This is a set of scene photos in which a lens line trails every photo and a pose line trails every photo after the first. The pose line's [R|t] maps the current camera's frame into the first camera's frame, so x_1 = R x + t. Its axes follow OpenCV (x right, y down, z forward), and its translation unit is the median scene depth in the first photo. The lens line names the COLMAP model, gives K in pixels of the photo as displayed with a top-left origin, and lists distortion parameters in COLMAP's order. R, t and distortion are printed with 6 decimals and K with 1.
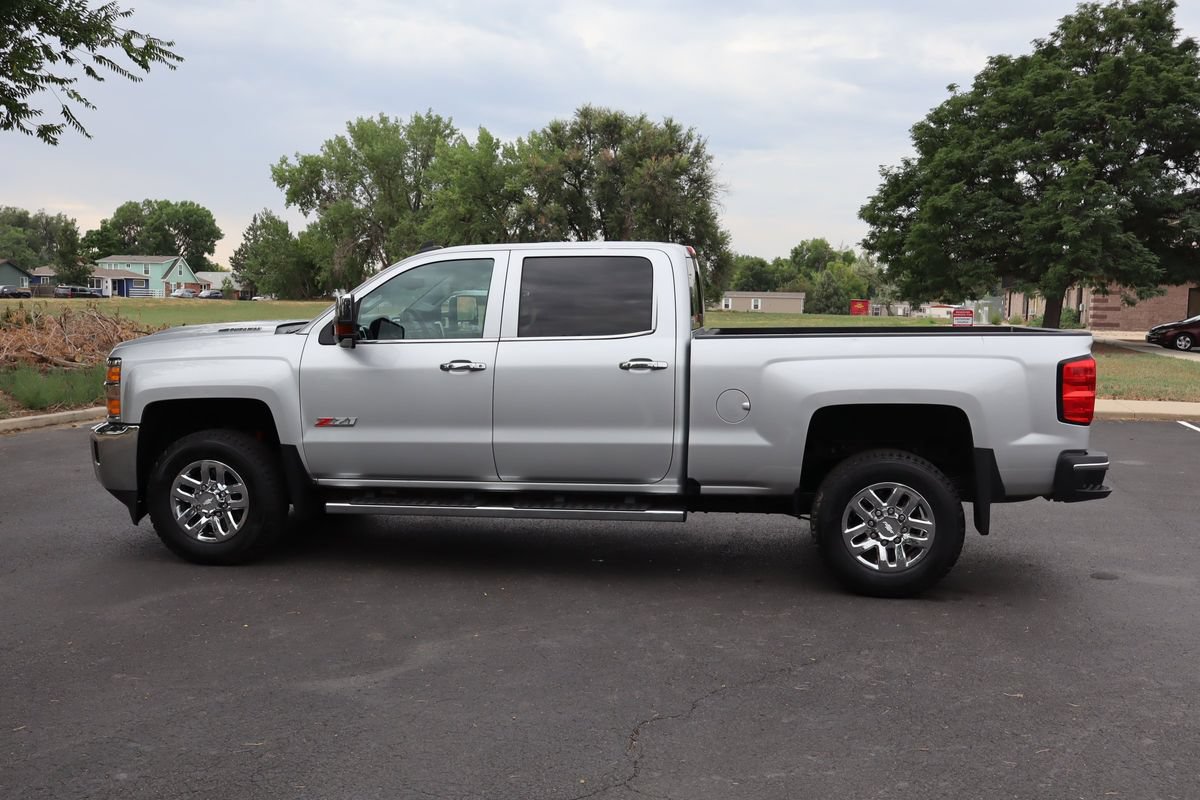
lens RADIAL K [[1119.8, 0, 600.0], [0, 1119.8, 400.0], [0, 0, 1]] dist [0.014261, -0.012735]
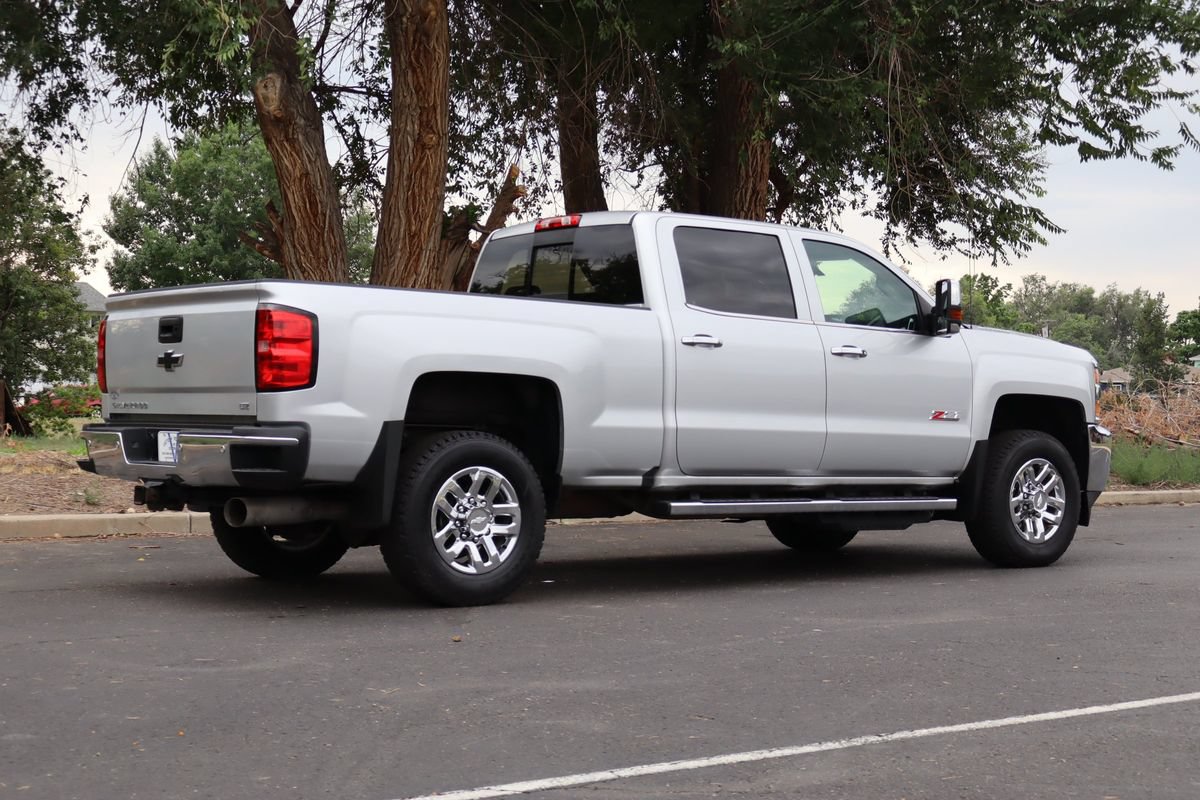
lens RADIAL K [[1911.5, 0, 600.0], [0, 1911.5, 400.0], [0, 0, 1]] dist [-0.001158, -0.025062]
pose [[0.752900, -0.012351, -0.658019, 0.124317], [-0.055324, 0.995097, -0.081980, 0.079689], [0.655805, 0.098128, 0.748525, -0.312616]]
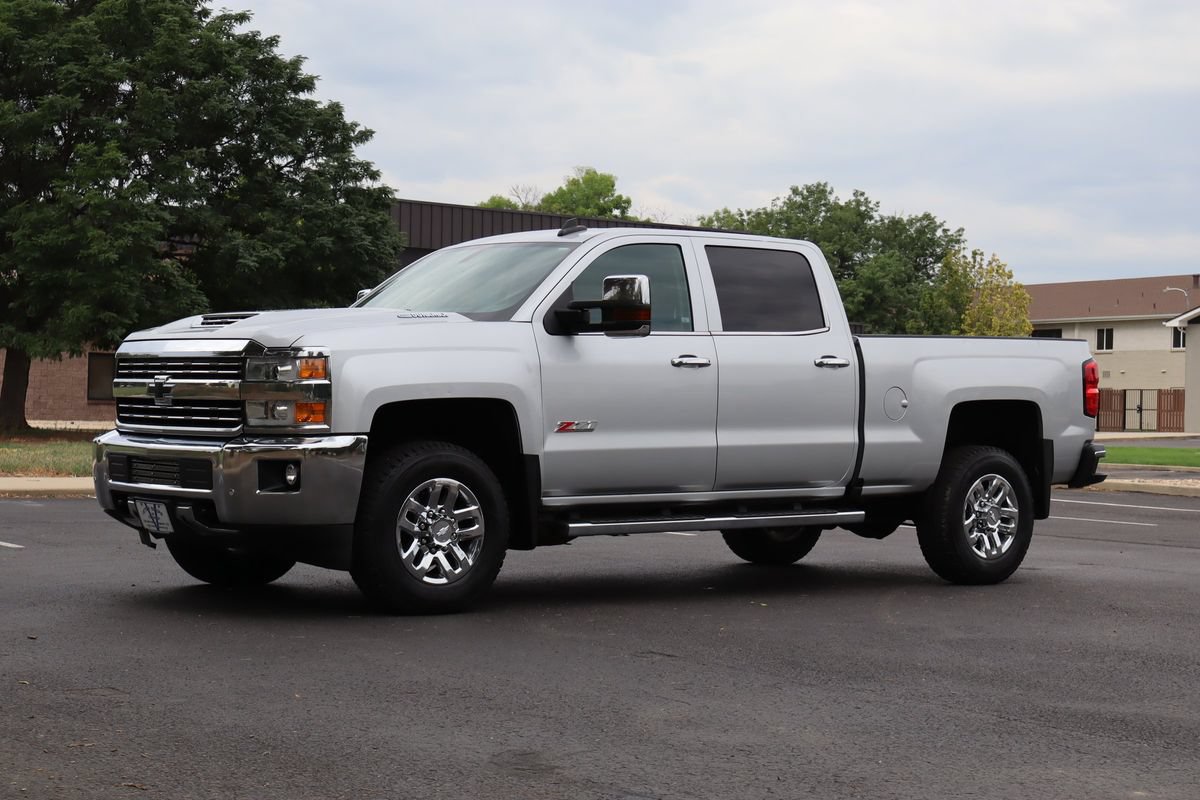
lens RADIAL K [[2085.6, 0, 600.0], [0, 2085.6, 400.0], [0, 0, 1]] dist [0.010804, 0.022599]
pose [[0.674415, 0.004943, 0.738336, -0.620121], [0.054667, 0.996899, -0.056609, 0.040280], [-0.736326, 0.078541, 0.672053, -0.029979]]
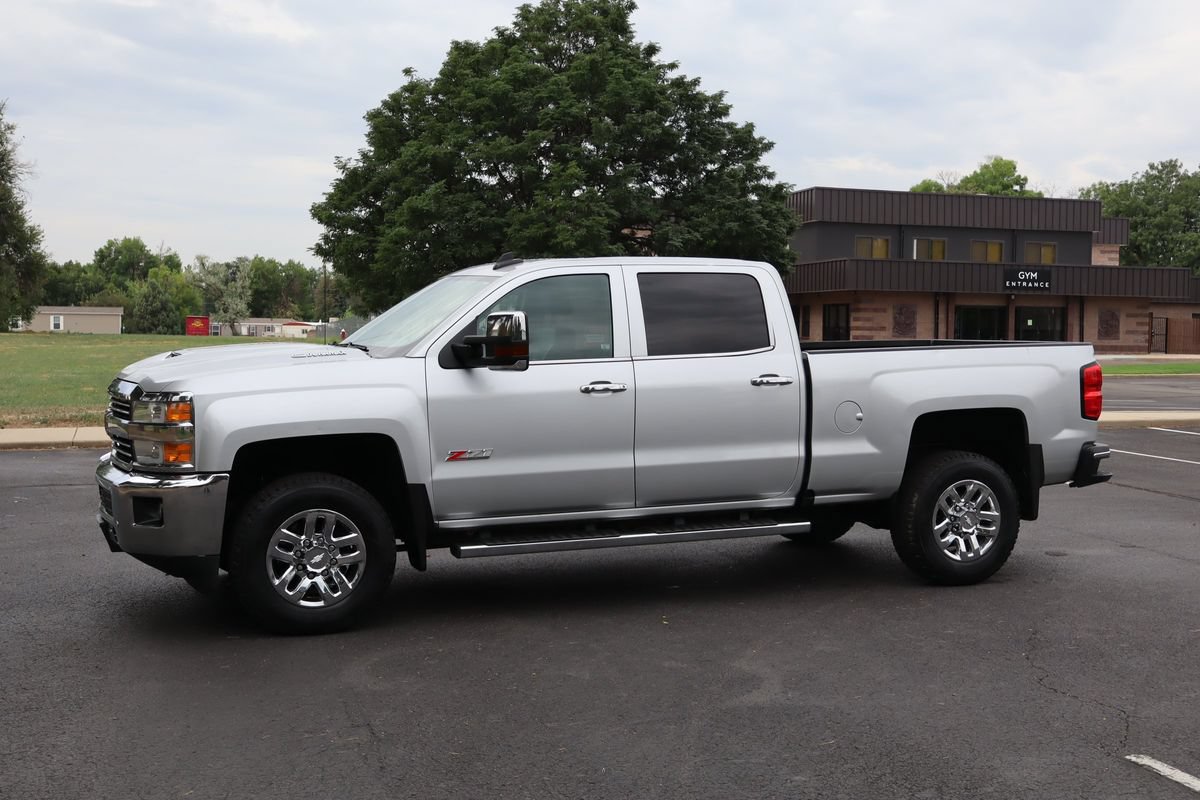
lens RADIAL K [[1406.4, 0, 600.0], [0, 1406.4, 400.0], [0, 0, 1]] dist [0.005076, -0.013515]
pose [[0.863124, -0.034367, 0.503821, -0.318578], [0.049253, 0.998654, -0.016257, -0.000281], [-0.502584, 0.038847, 0.863655, -0.009608]]
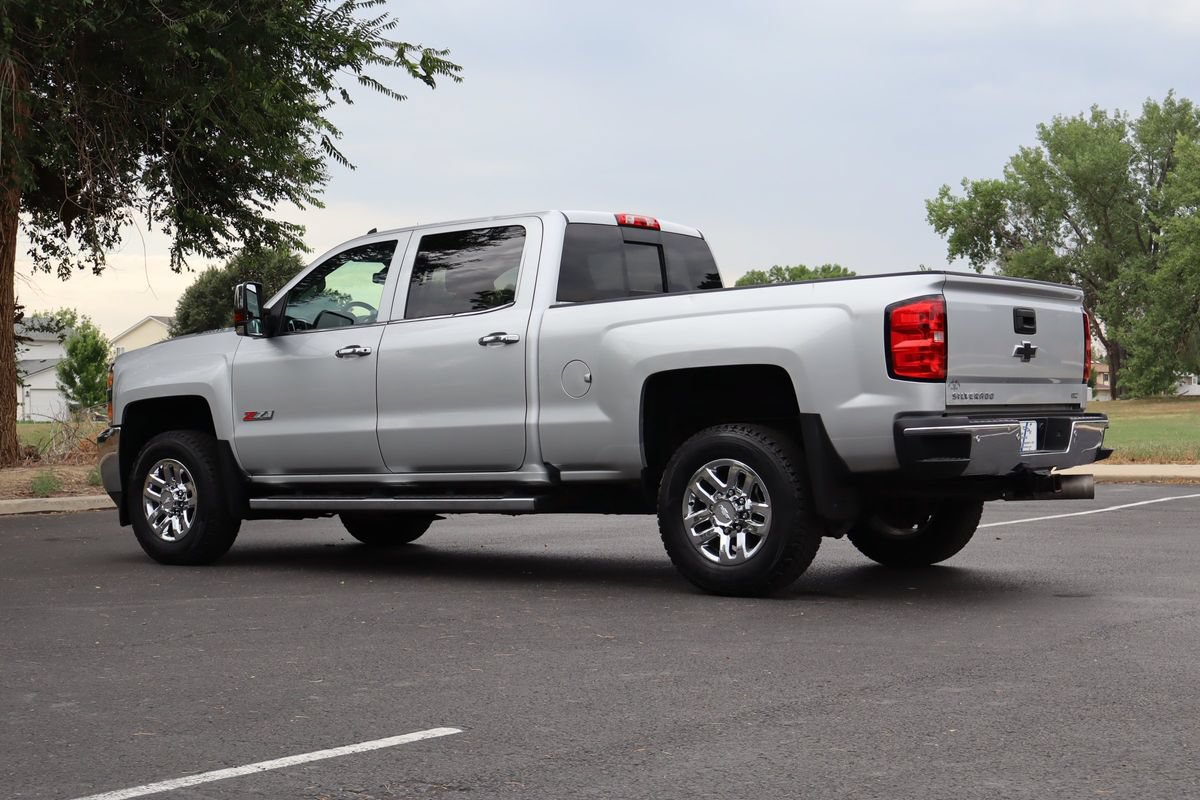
lens RADIAL K [[1790.0, 0, 600.0], [0, 1790.0, 400.0], [0, 0, 1]] dist [0.000917, -0.059745]
pose [[0.878463, -0.032032, -0.476736, 0.350399], [-0.012890, 0.995798, -0.090660, 0.065137], [0.477637, 0.085787, 0.874359, -0.105309]]
